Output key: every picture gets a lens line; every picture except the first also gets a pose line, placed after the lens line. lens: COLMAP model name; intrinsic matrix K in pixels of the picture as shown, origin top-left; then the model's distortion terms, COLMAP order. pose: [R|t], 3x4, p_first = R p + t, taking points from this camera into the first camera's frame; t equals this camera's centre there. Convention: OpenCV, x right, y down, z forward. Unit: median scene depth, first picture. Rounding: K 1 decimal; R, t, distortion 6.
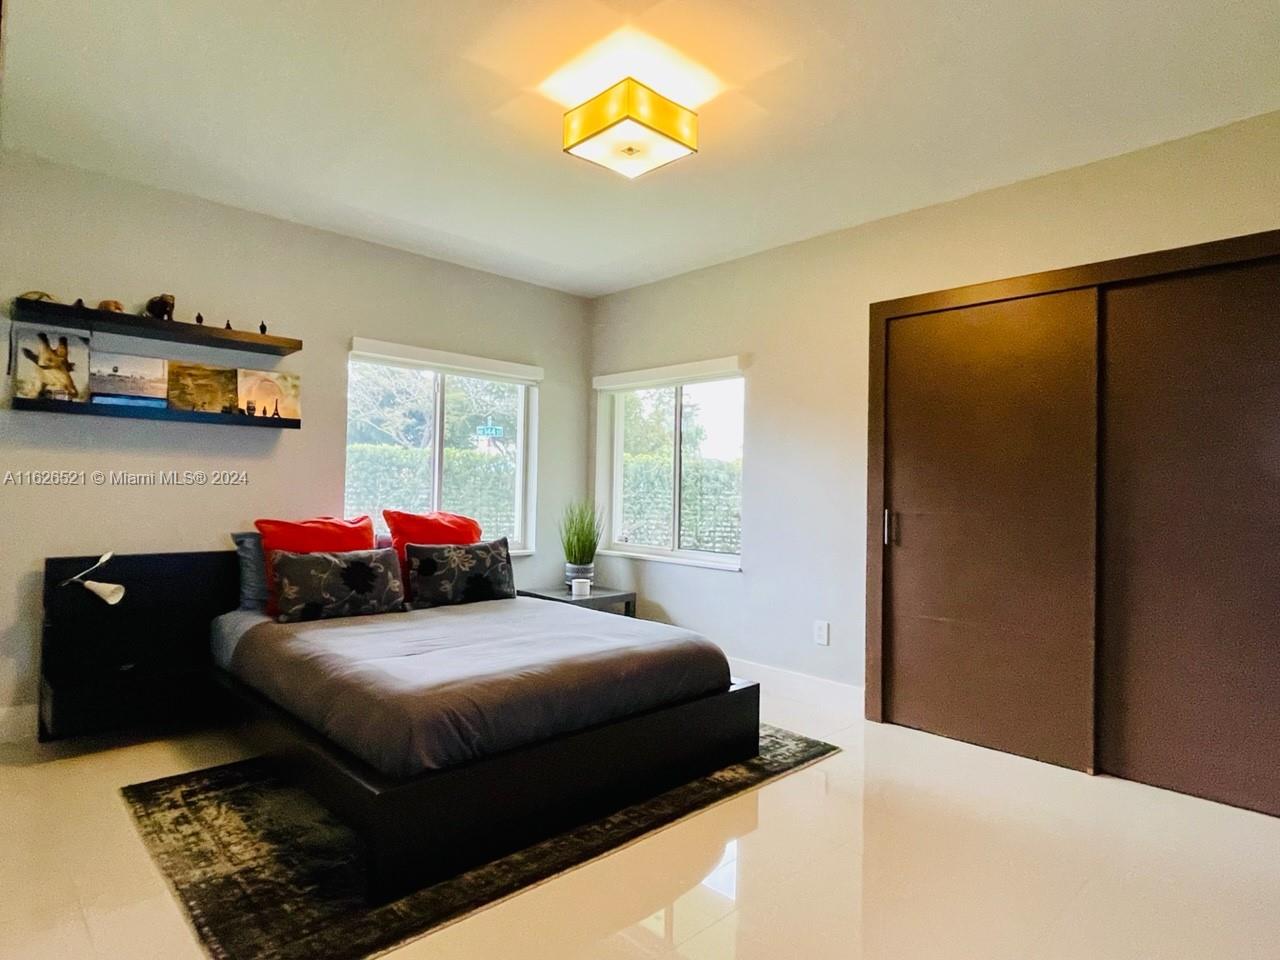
lens RADIAL K [[726.7, 0, 640.1], [0, 726.7, 477.6], [0, 0, 1]] dist [-0.000043, -0.001732]
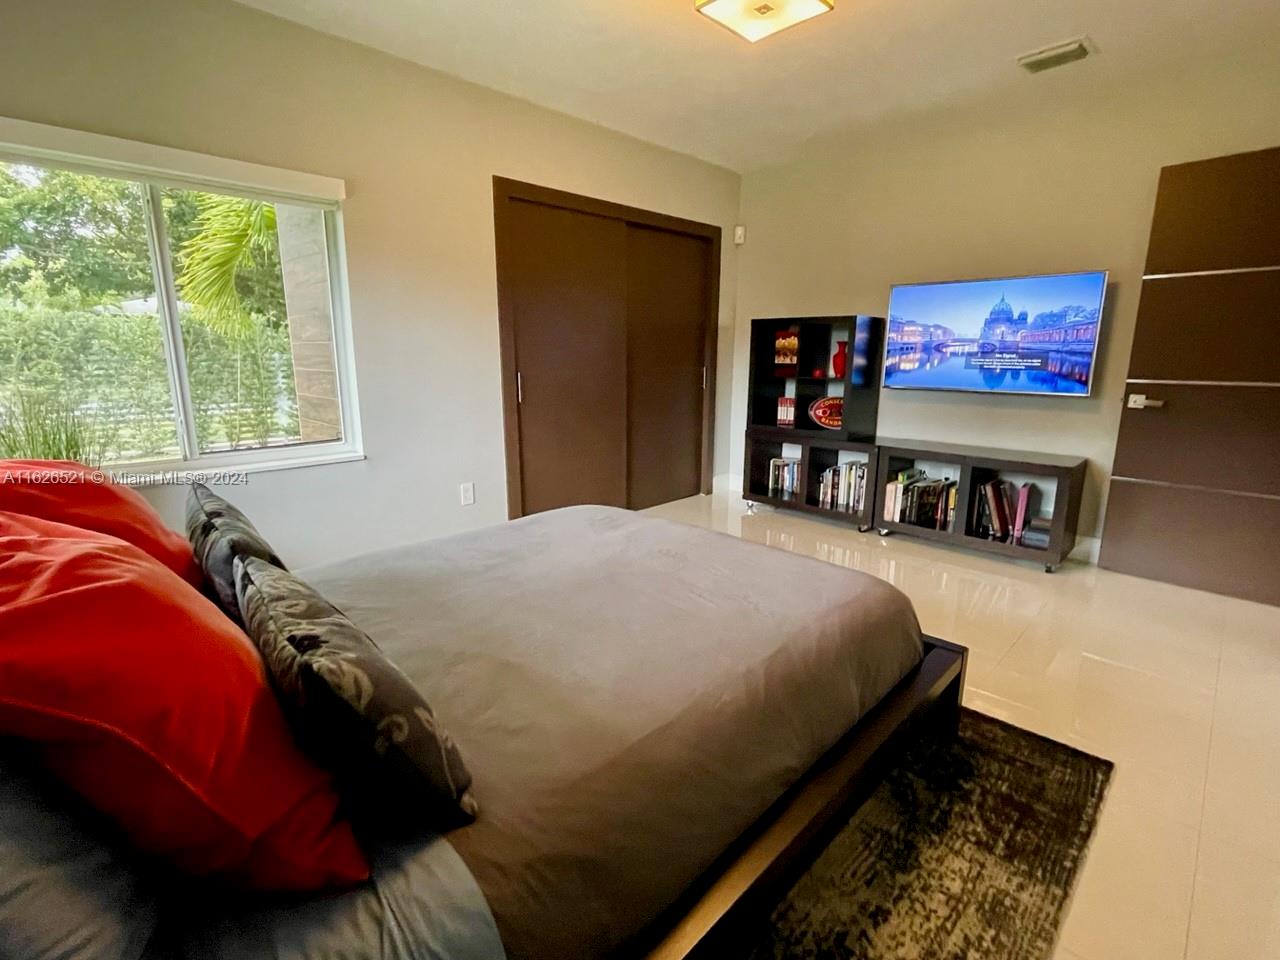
lens RADIAL K [[599.2, 0, 638.7], [0, 599.2, 478.7], [0, 0, 1]] dist [-0.019296, 0.000386]
pose [[-0.011544, -0.222930, 0.974766, -1.072803], [-0.011693, 0.974794, 0.222798, -0.010059], [-0.999865, -0.008826, -0.013860, 1.373464]]
